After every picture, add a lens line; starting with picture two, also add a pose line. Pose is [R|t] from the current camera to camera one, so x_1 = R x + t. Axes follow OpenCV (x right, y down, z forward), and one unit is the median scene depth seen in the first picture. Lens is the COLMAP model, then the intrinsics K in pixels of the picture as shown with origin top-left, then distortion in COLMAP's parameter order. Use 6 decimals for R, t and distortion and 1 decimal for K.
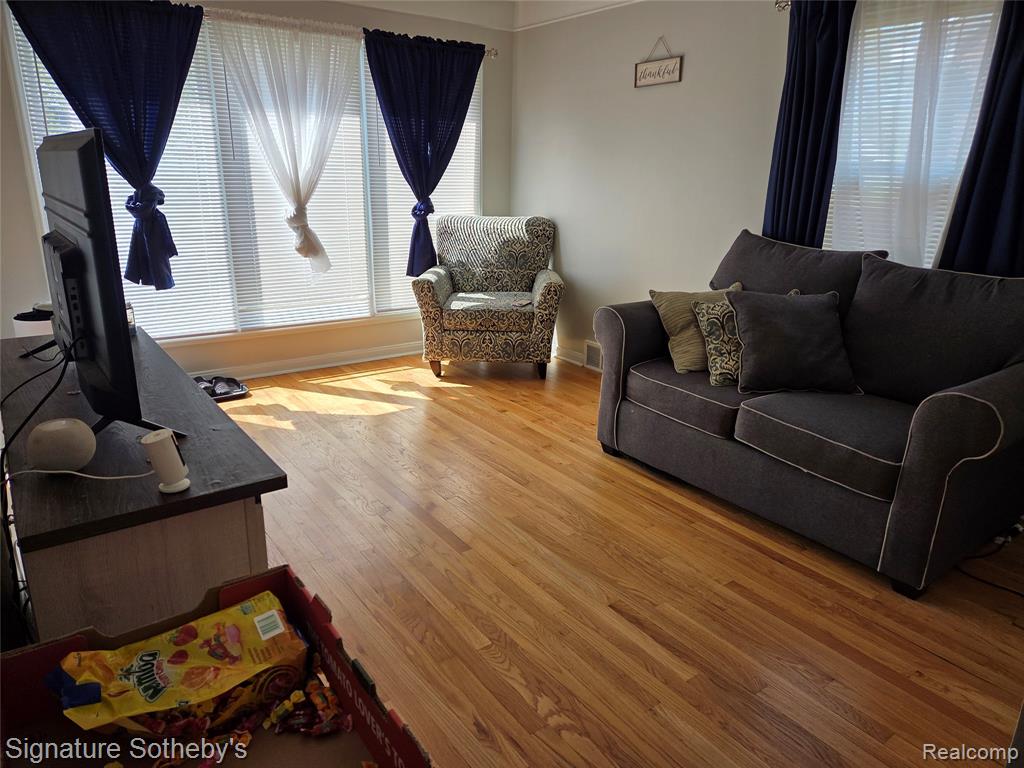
lens RADIAL K [[682.1, 0, 512.0], [0, 682.1, 384.0], [0, 0, 1]] dist [0.071014, -0.067965]
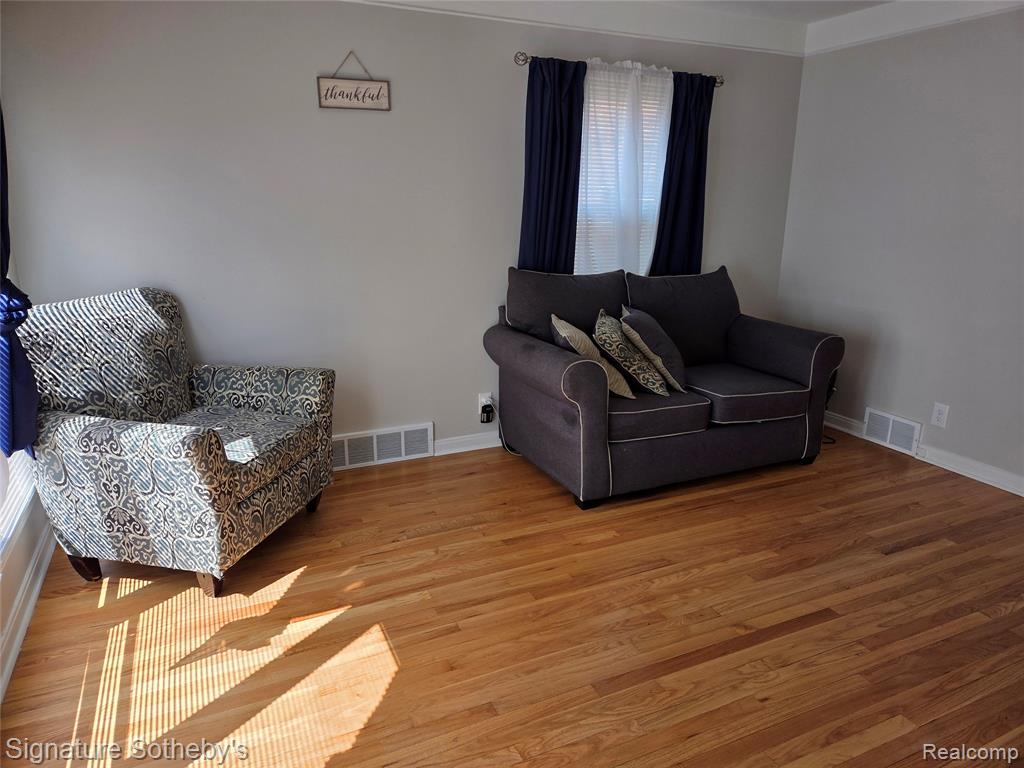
lens RADIAL K [[682.1, 0, 512.0], [0, 682.1, 384.0], [0, 0, 1]] dist [0.071014, -0.067965]
pose [[0.183794, -0.274118, 0.943970, -0.643322], [0.289189, 0.932908, 0.214599, -0.260061], [-0.939462, 0.233544, 0.250735, 0.722398]]
